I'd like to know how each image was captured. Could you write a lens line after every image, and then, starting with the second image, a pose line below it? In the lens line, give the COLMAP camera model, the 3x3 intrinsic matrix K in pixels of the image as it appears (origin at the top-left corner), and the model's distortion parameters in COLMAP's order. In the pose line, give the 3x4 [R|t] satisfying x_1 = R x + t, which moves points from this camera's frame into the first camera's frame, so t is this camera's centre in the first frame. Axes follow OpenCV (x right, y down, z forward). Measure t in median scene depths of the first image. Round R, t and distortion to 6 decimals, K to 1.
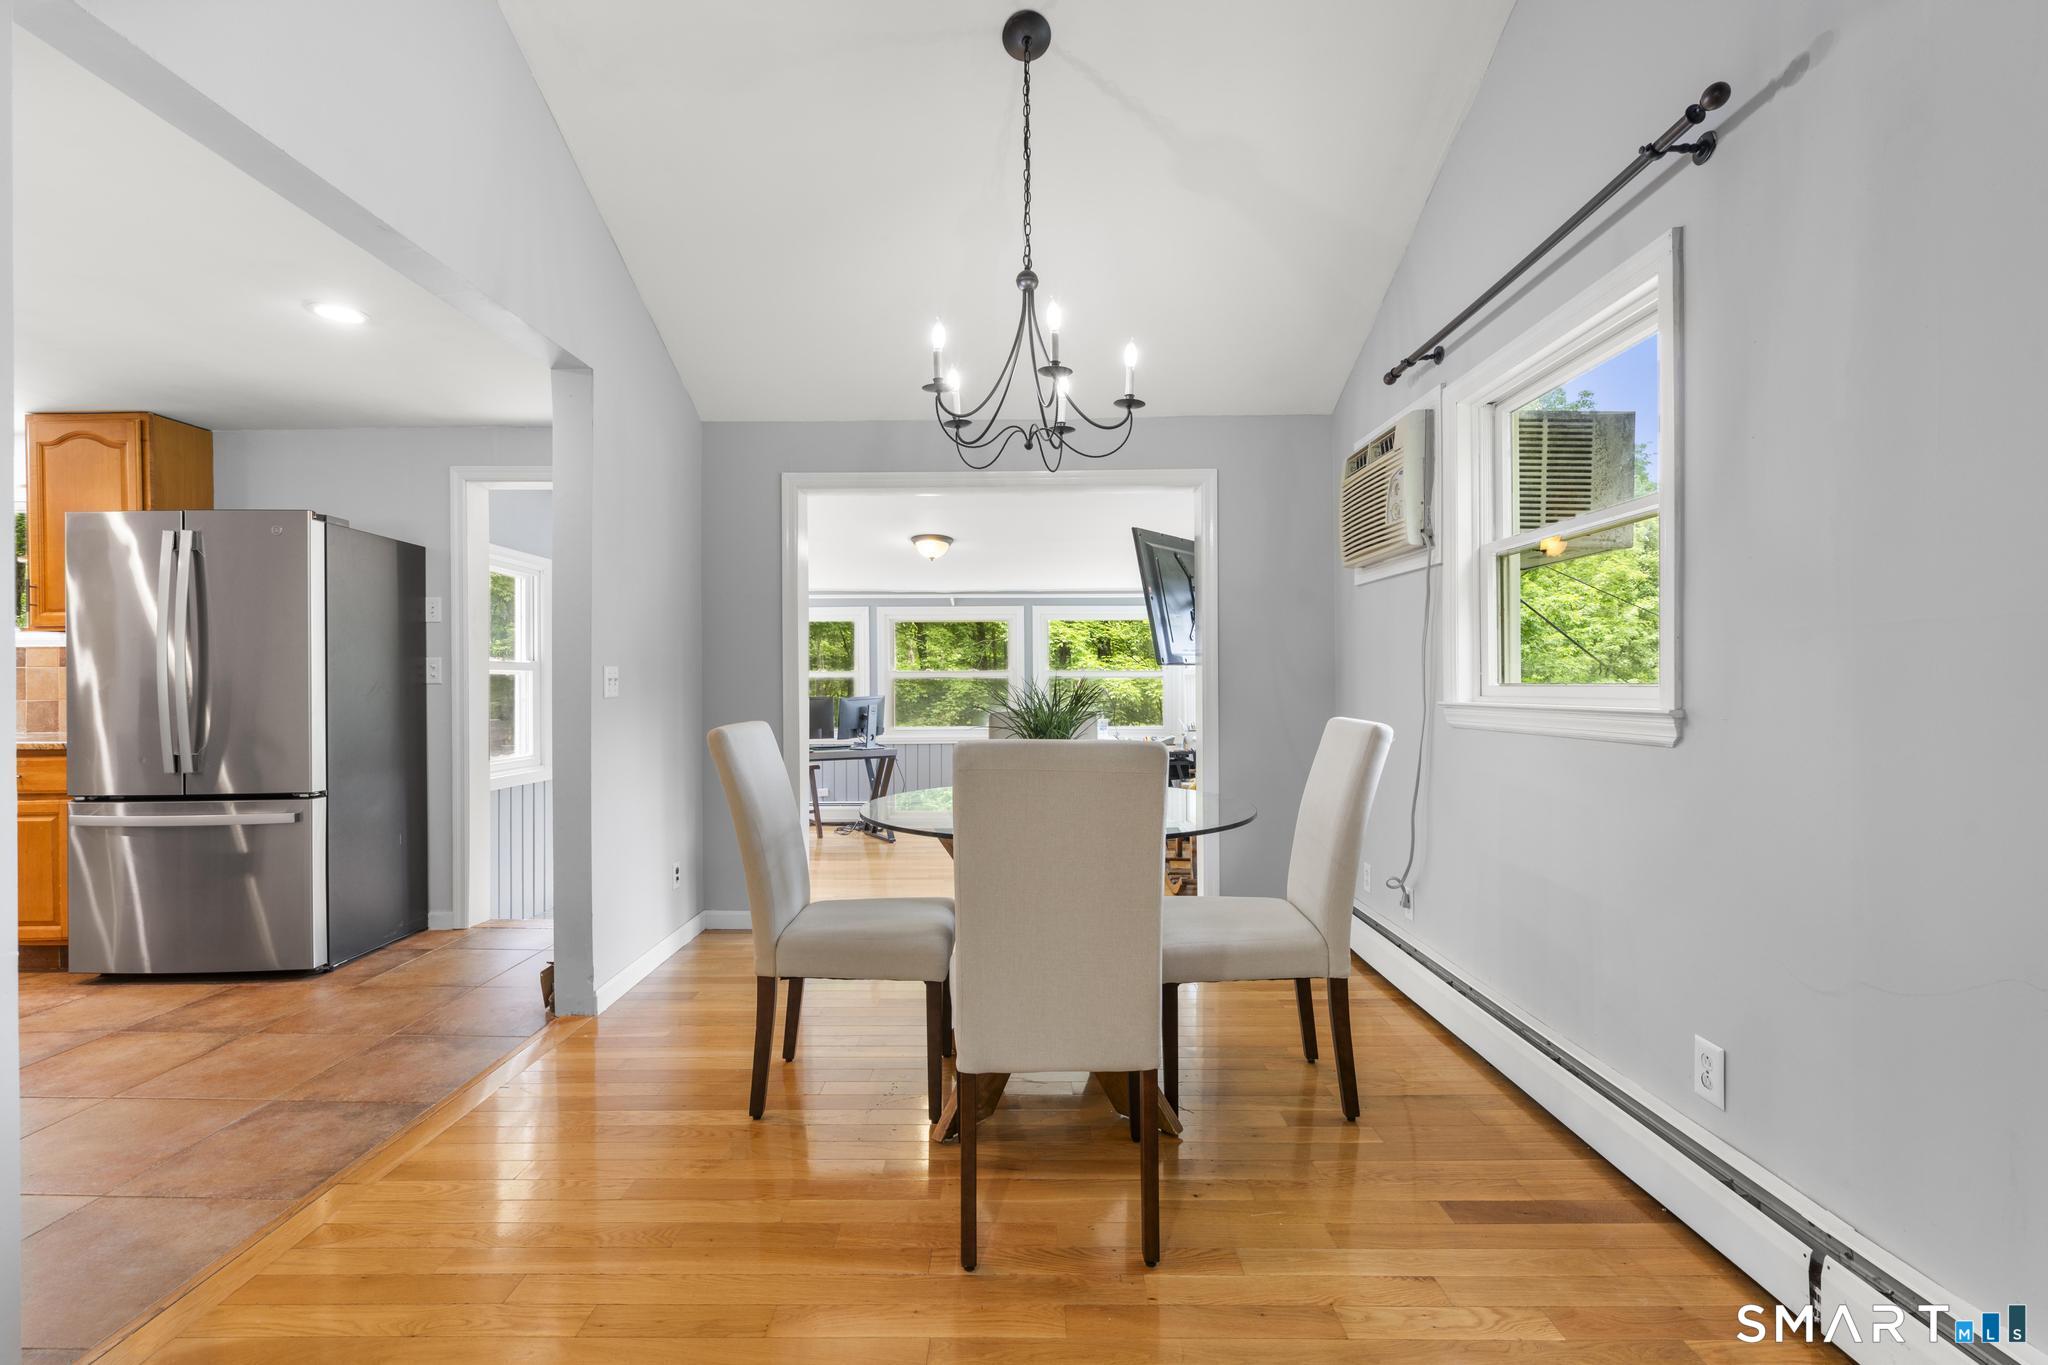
lens RADIAL K [[917.0, 0, 1017.6], [0, 917.0, 684.5], [0, 0, 1]] dist [-0.007324, 0.002666]
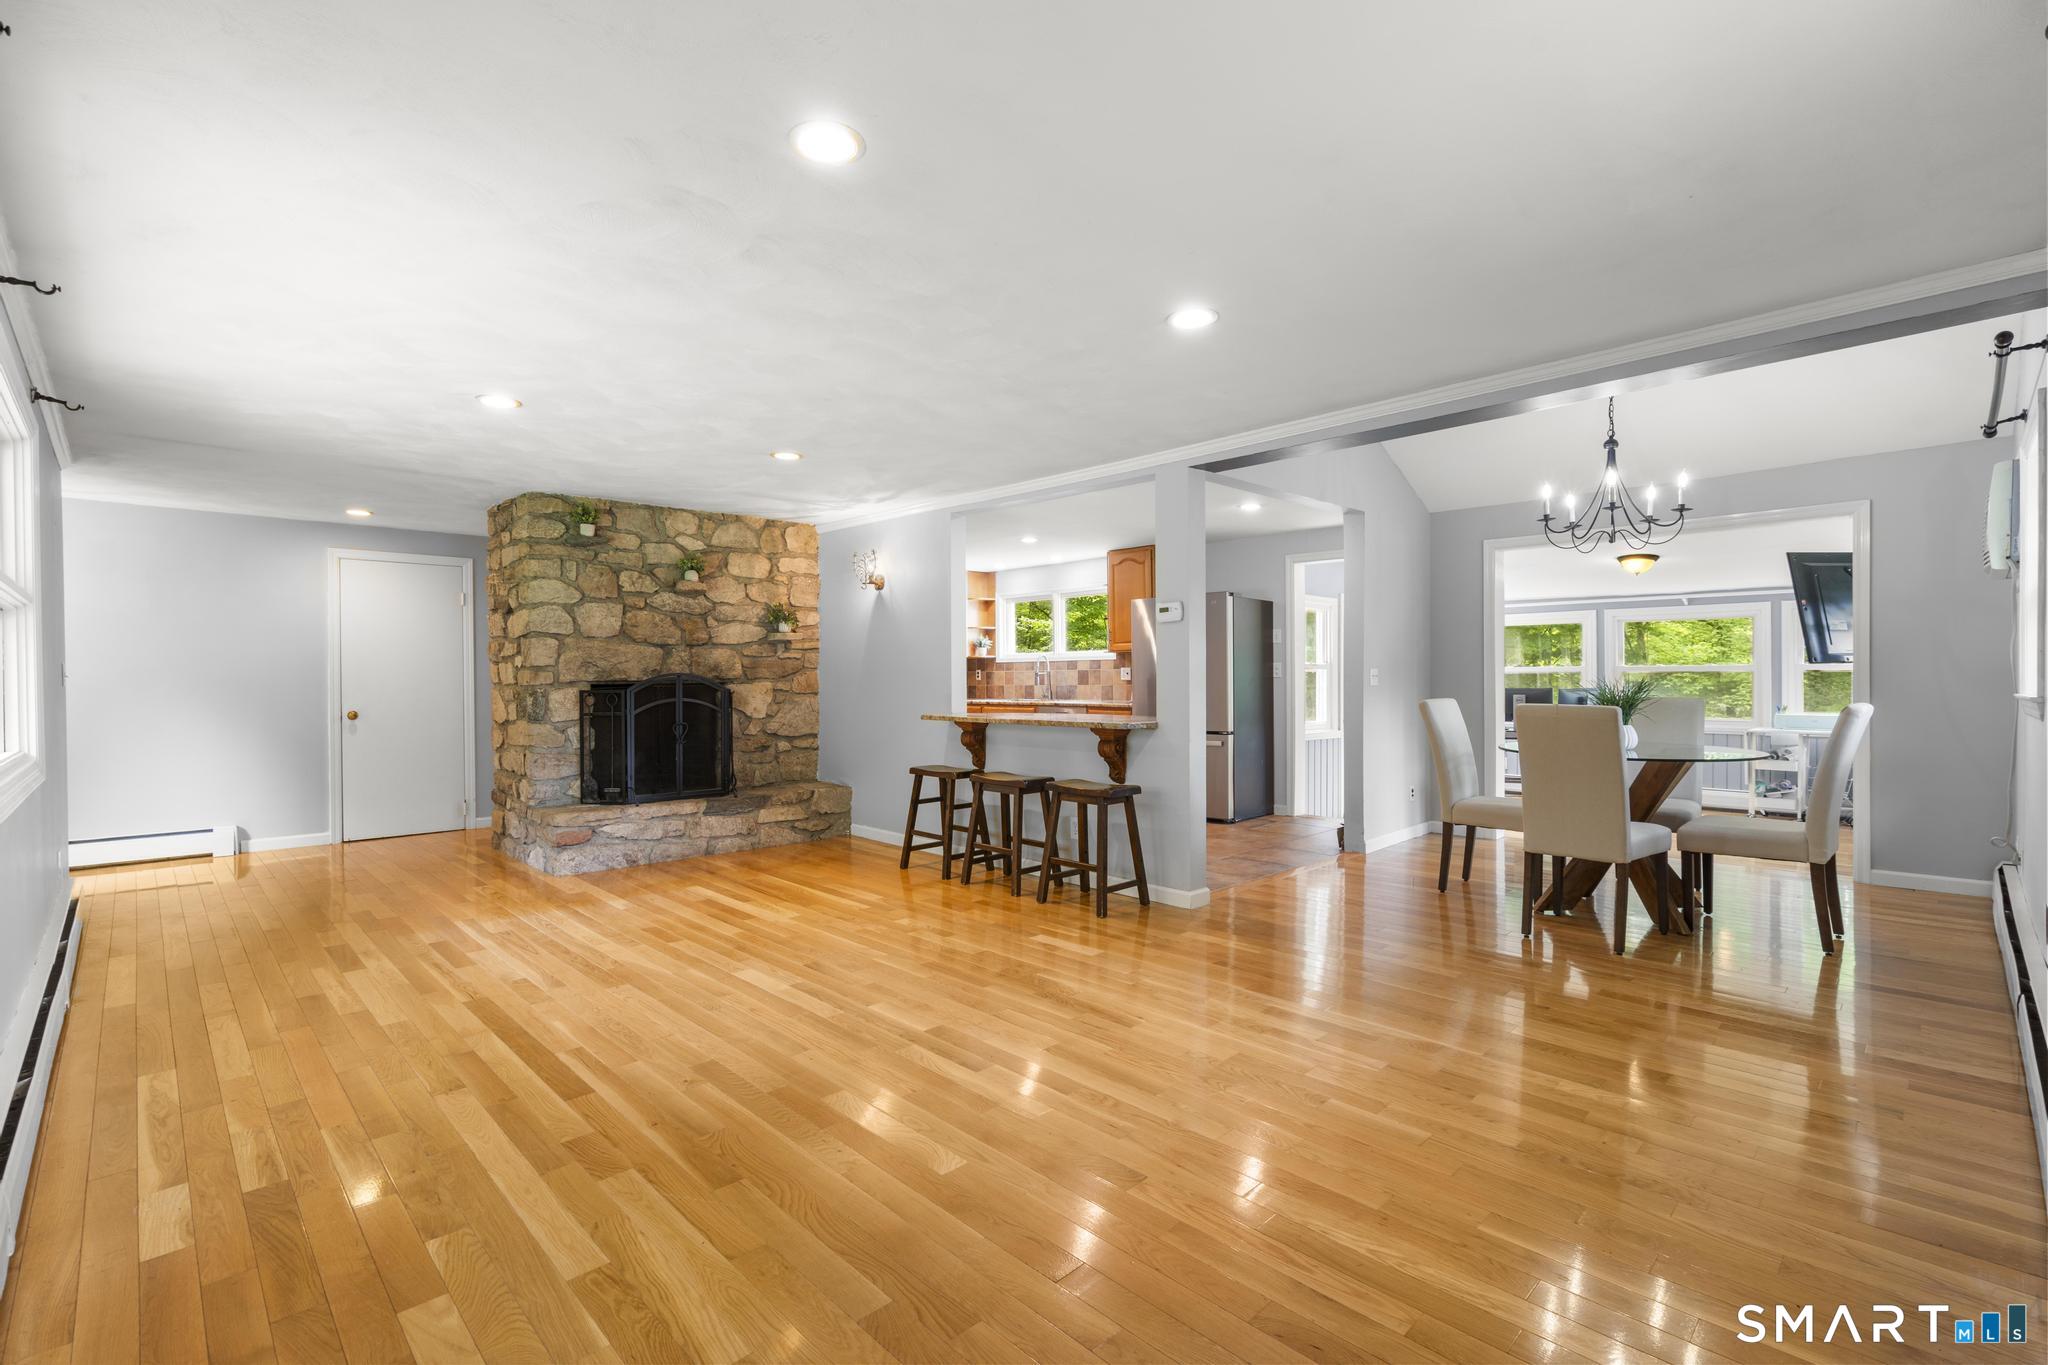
lens RADIAL K [[917.0, 0, 1015.9], [0, 917.0, 680.3], [0, 0, 1]] dist [-0.007324, 0.002666]
pose [[0.701764, 0.004134, -0.712398, 0.310651], [-0.001253, 0.999989, 0.004568, -0.003257], [0.712409, -0.002313, 0.701761, -0.689424]]
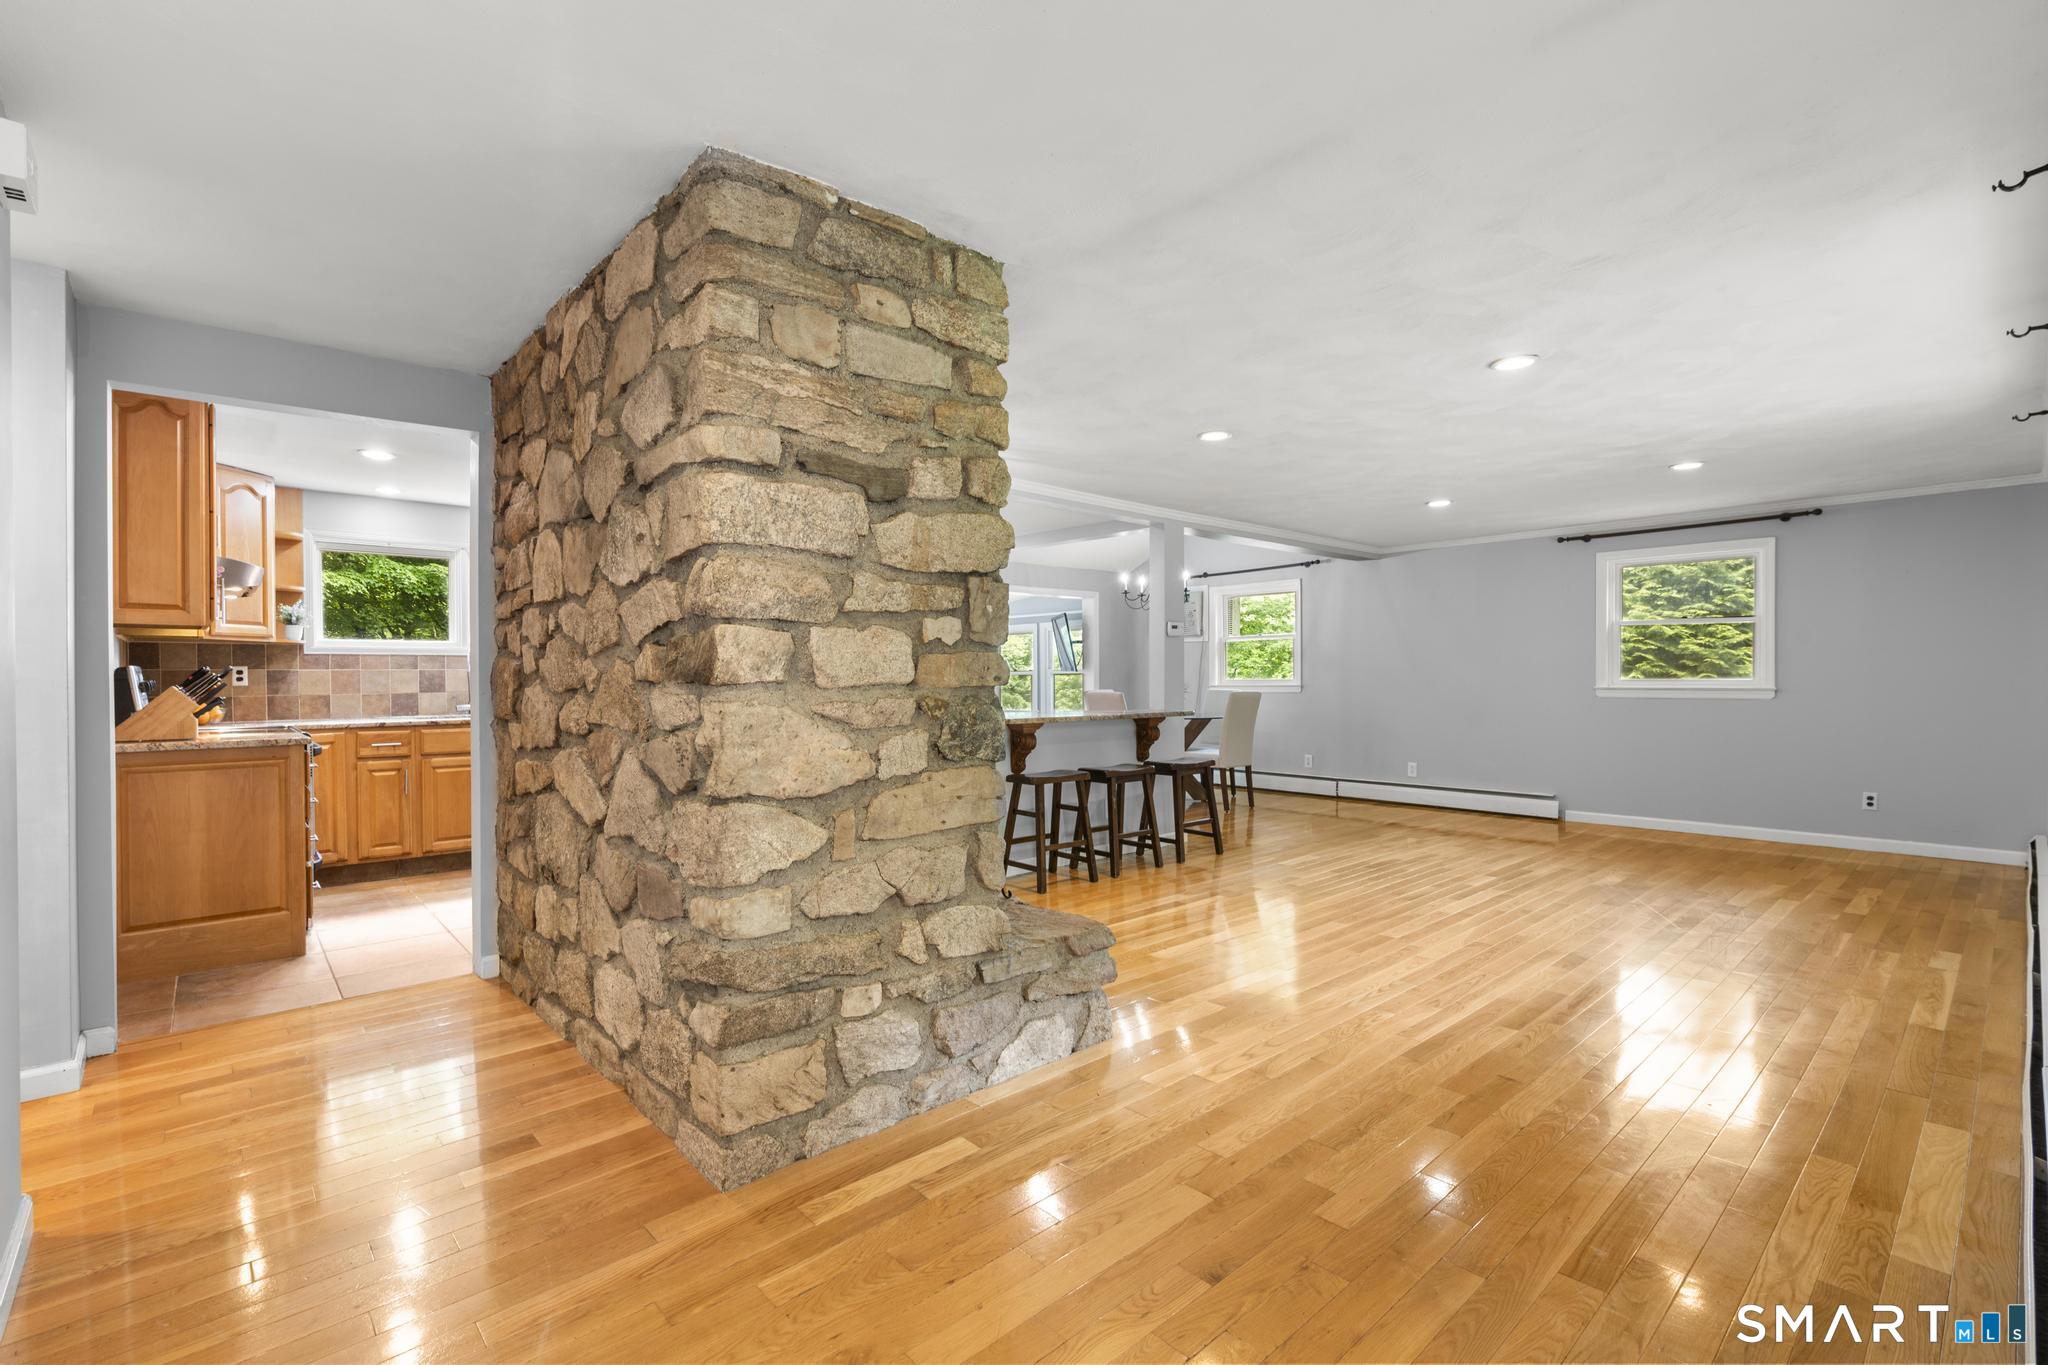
lens RADIAL K [[917.0, 0, 1017.5], [0, 917.0, 680.5], [0, 0, 1]] dist [-0.007324, 0.002666]
pose [[0.734512, 0.001410, 0.678594, -1.750653], [0.005052, 0.999959, -0.007545, 0.016831], [-0.678577, 0.008970, 0.734475, -0.712038]]
